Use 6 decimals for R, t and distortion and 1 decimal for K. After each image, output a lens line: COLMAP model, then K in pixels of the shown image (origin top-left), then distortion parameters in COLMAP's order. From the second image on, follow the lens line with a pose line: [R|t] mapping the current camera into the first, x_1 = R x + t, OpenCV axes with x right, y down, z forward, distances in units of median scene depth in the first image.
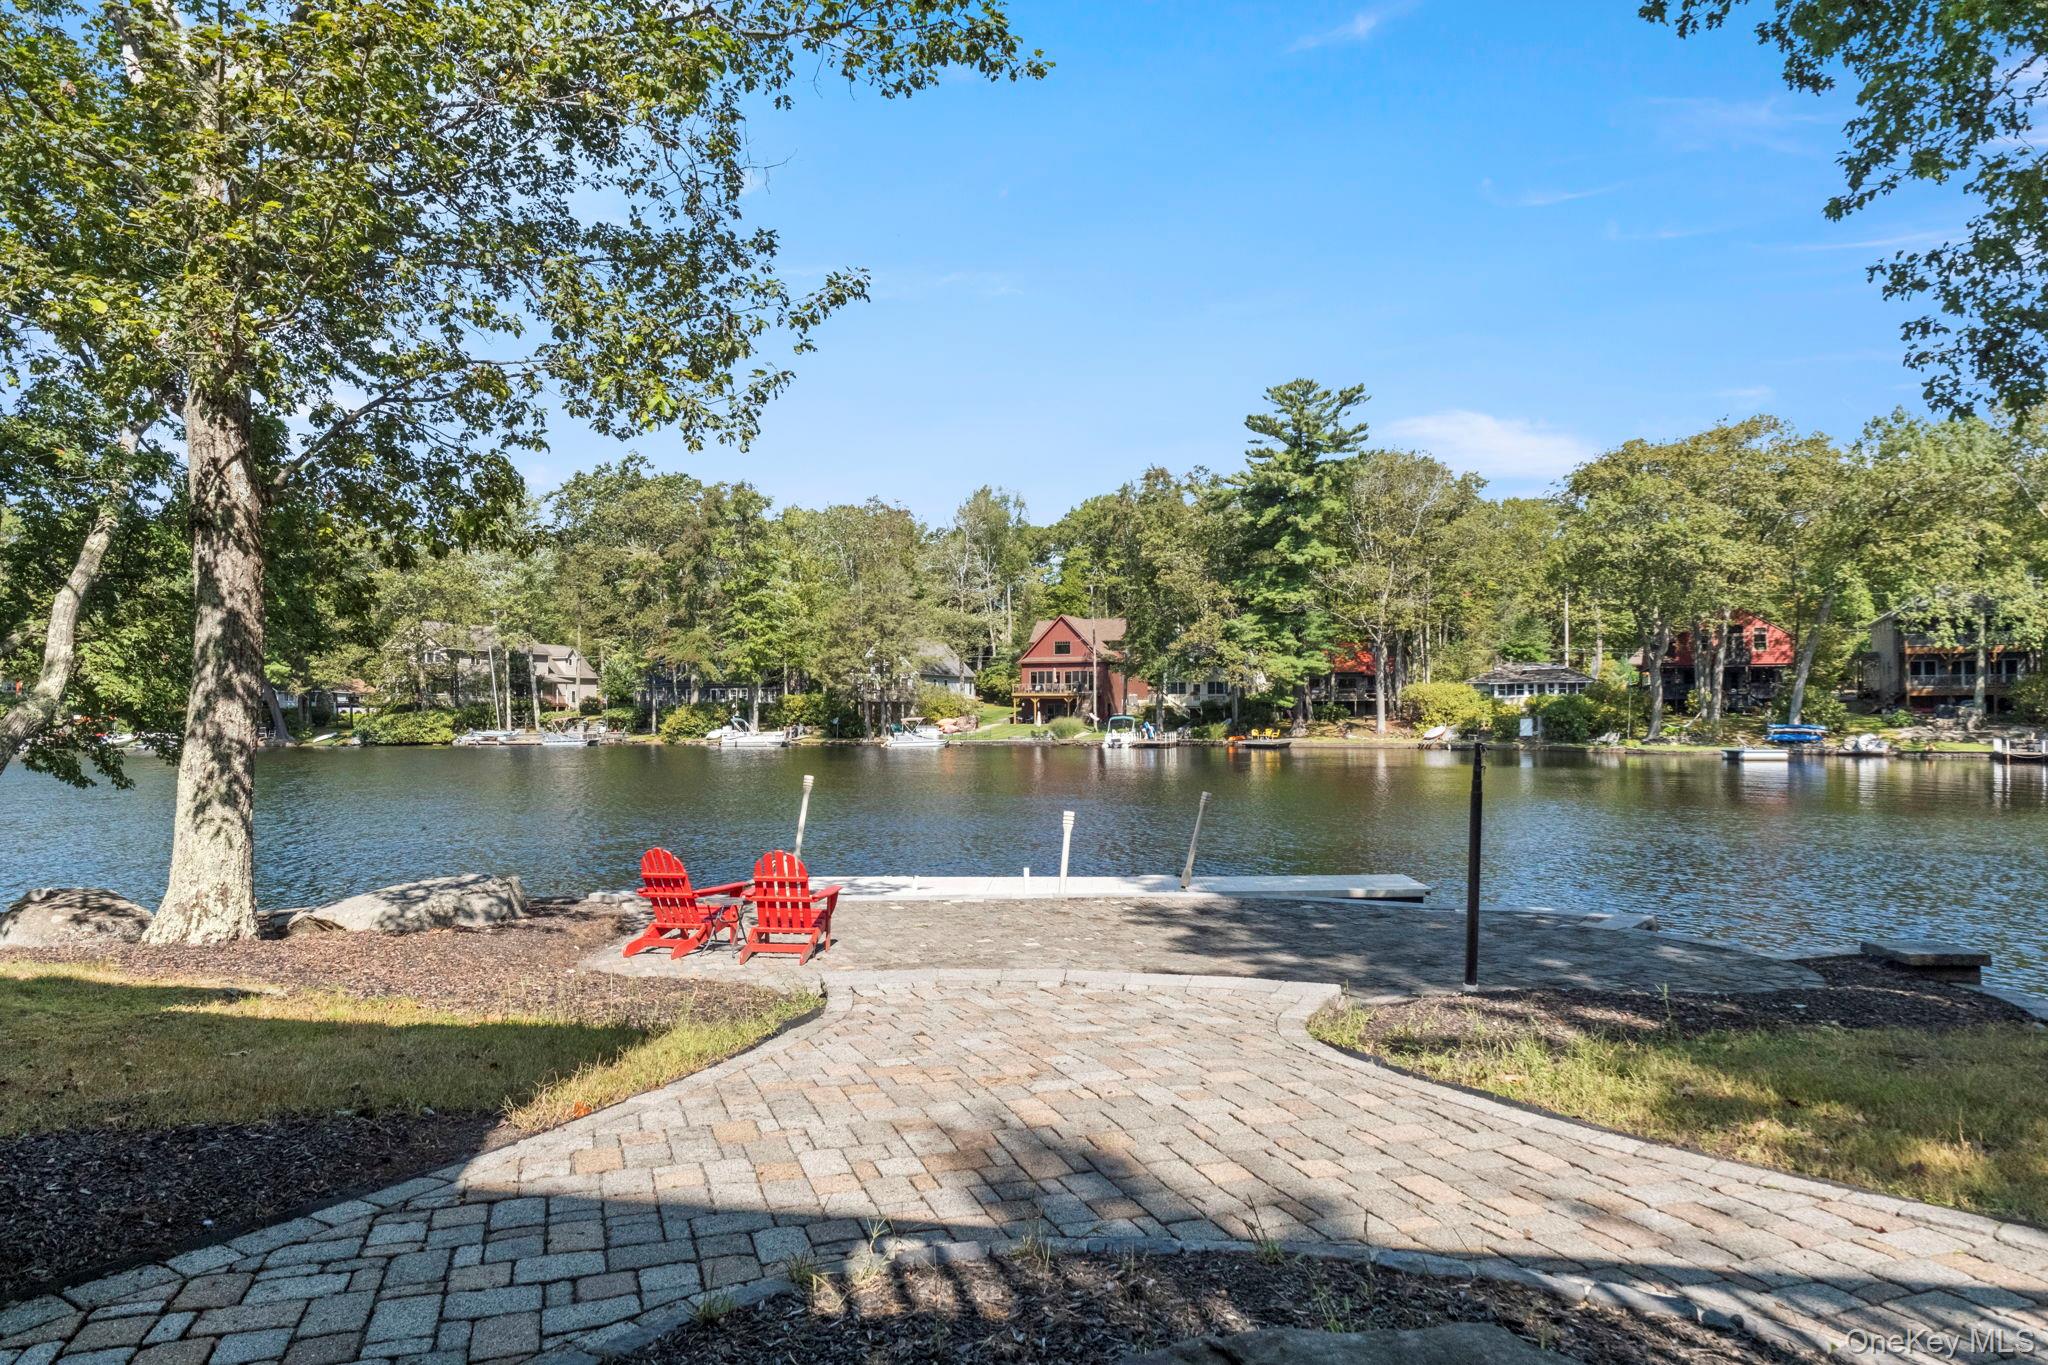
lens RADIAL K [[1231.6, 0, 1021.1], [0, 1231.6, 689.4], [0, 0, 1]] dist [-0.003398, -0.001766]
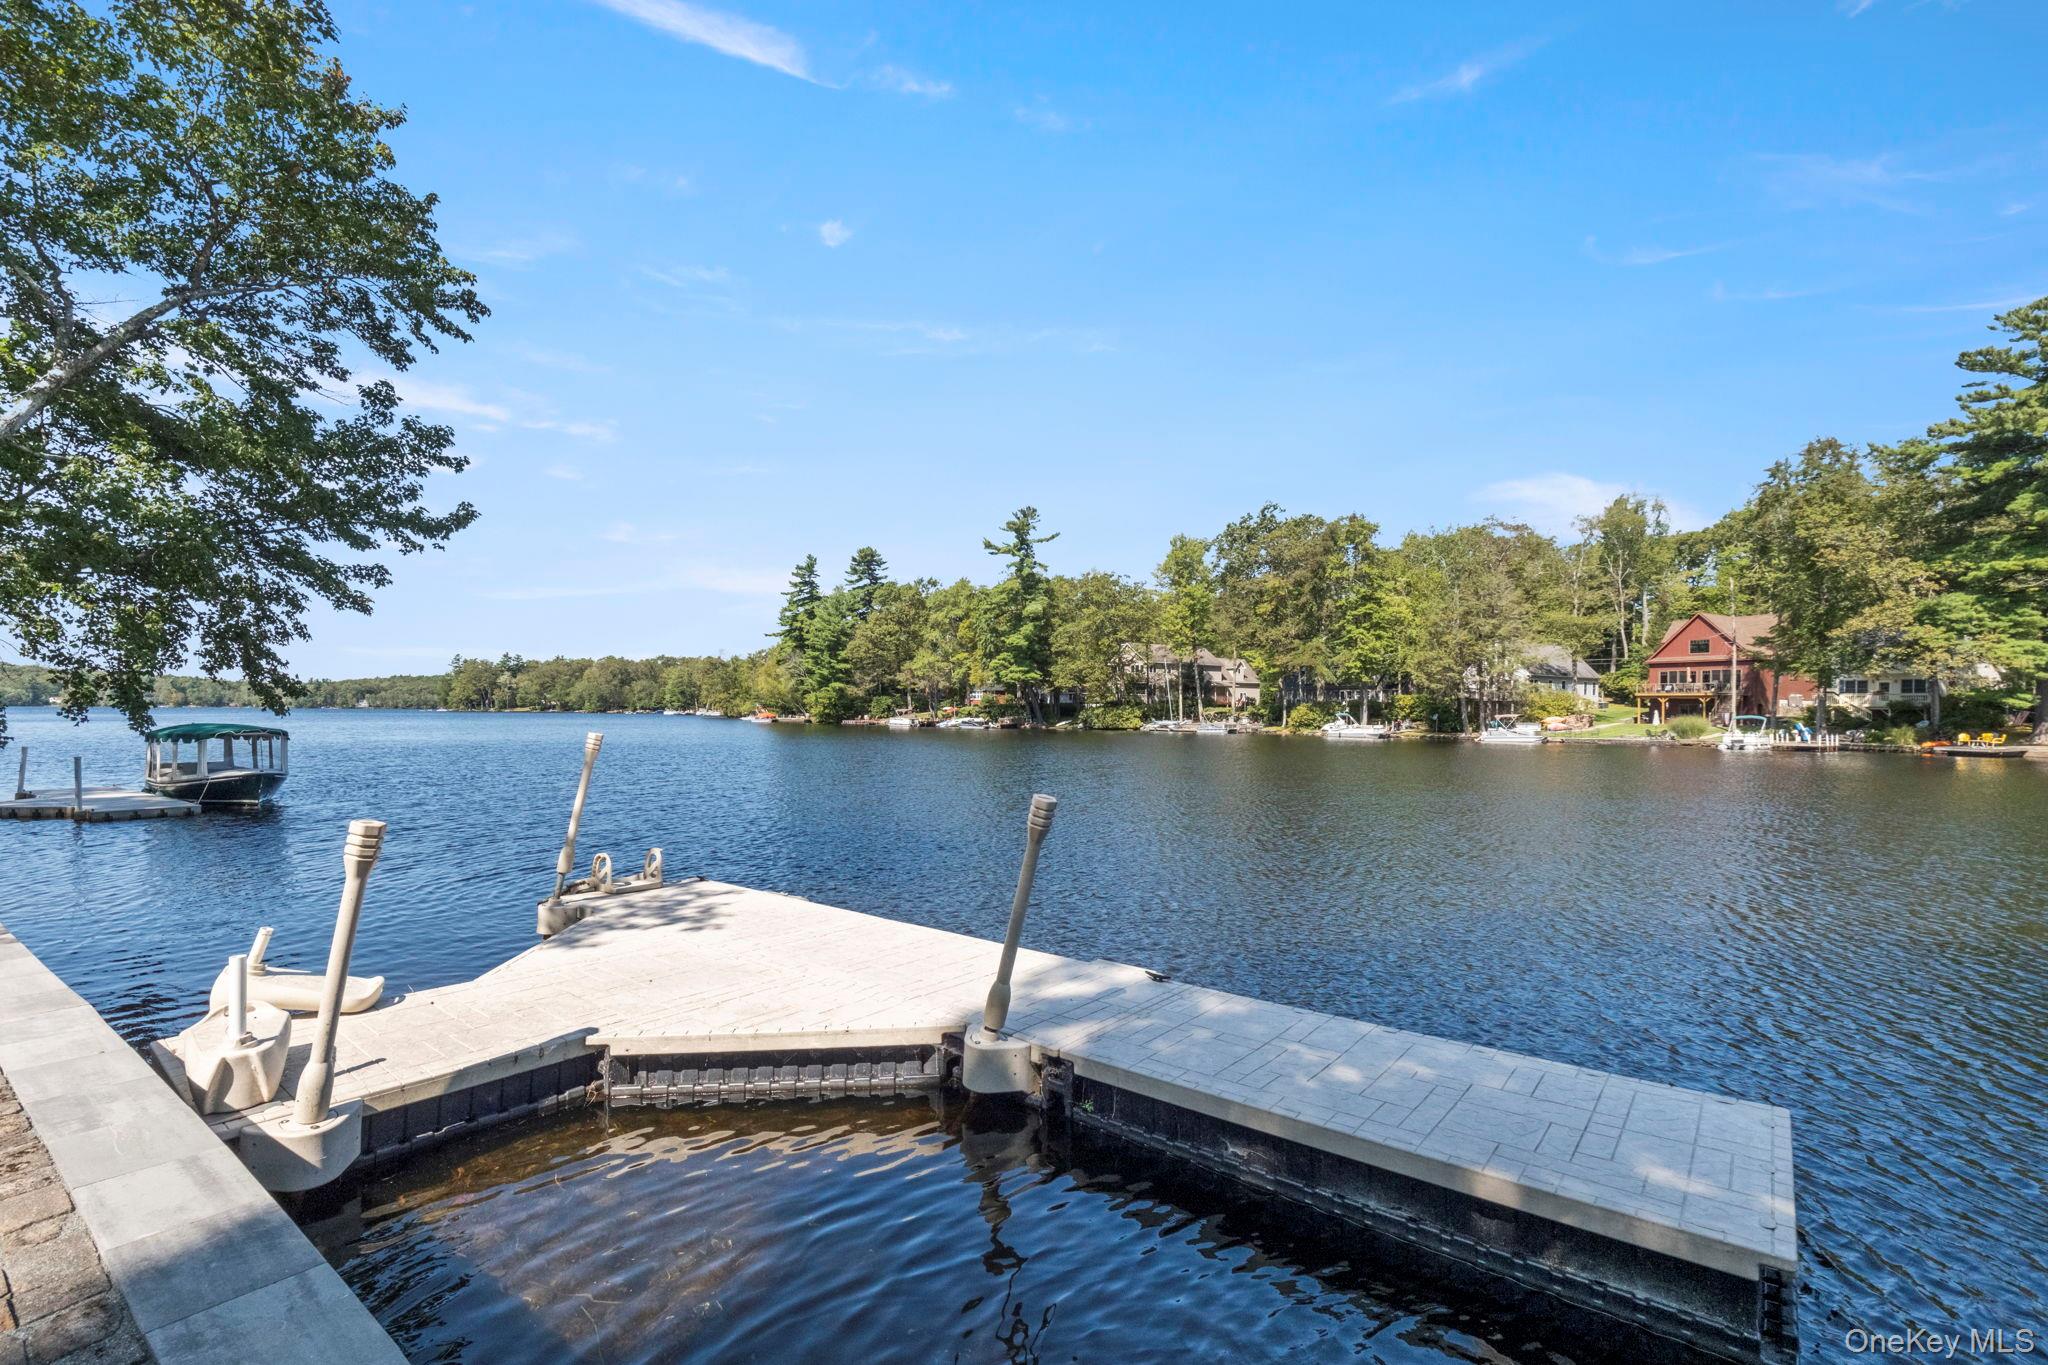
lens RADIAL K [[892.0, 0, 993.1], [0, 892.0, 724.6], [0, 0, 1]] dist [-0.019887, 0.000057]
pose [[0.774338, 0.020118, -0.632452, 0.051283], [-0.001446, 0.999548, 0.030025, 0.009412], [0.632770, -0.022335, 0.774017, 0.126823]]
